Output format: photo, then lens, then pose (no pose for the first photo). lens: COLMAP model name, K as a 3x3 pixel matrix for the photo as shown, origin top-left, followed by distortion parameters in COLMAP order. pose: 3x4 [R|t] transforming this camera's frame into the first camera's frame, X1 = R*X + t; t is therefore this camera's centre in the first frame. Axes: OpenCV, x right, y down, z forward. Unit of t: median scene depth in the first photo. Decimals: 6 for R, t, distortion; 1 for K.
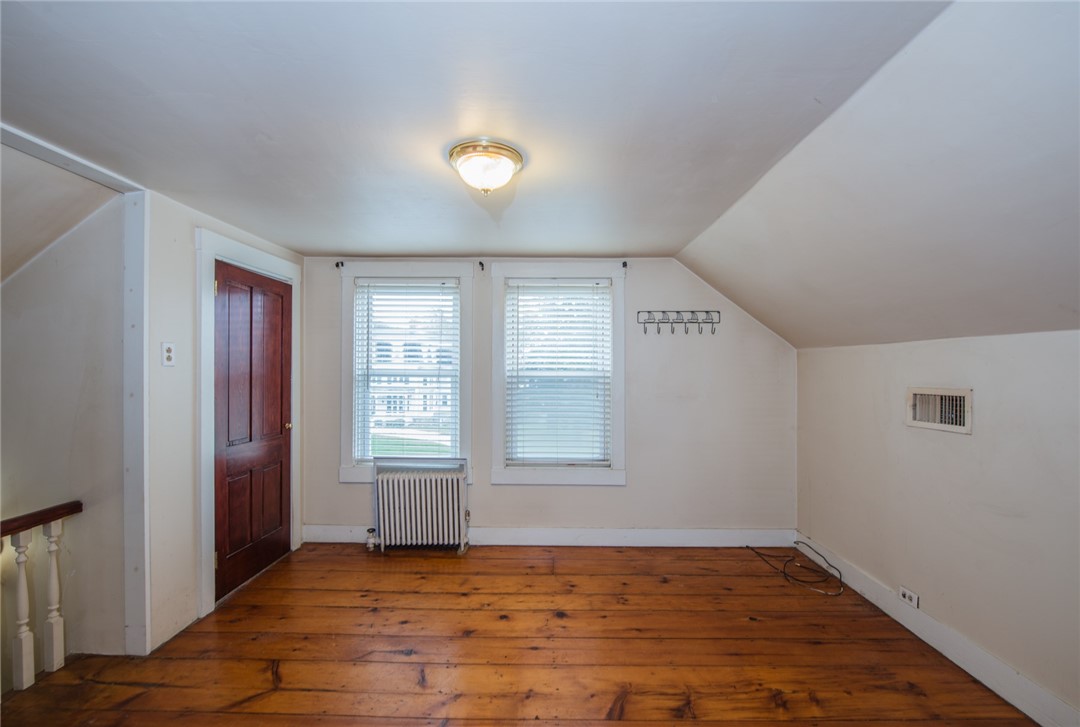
lens RADIAL K [[436.9, 0, 543.4], [0, 436.9, 370.6], [0, 0, 1]] dist [0.001025, -0.000045]
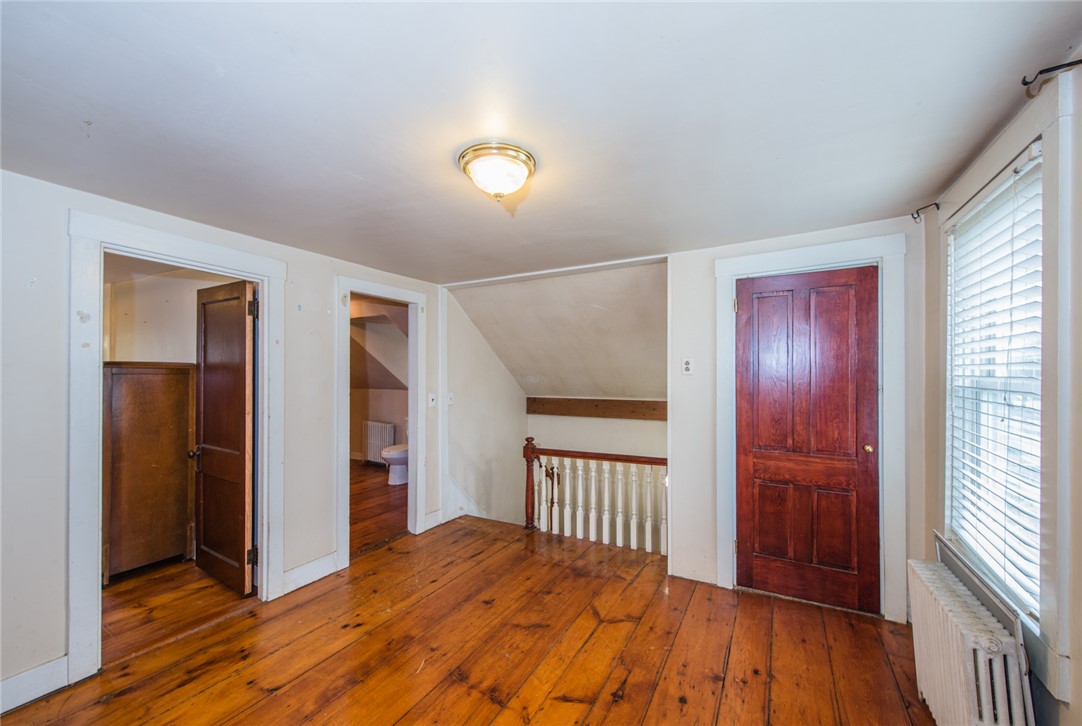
lens RADIAL K [[437.7, 0, 545.8], [0, 437.7, 366.8], [0, 0, 1]] dist [0.001025, -0.000045]
pose [[-0.461697, -0.010316, -0.886978, 0.544682], [0.007425, 0.999852, -0.015494, -0.017555], [0.887007, -0.013740, -0.461552, 1.245608]]
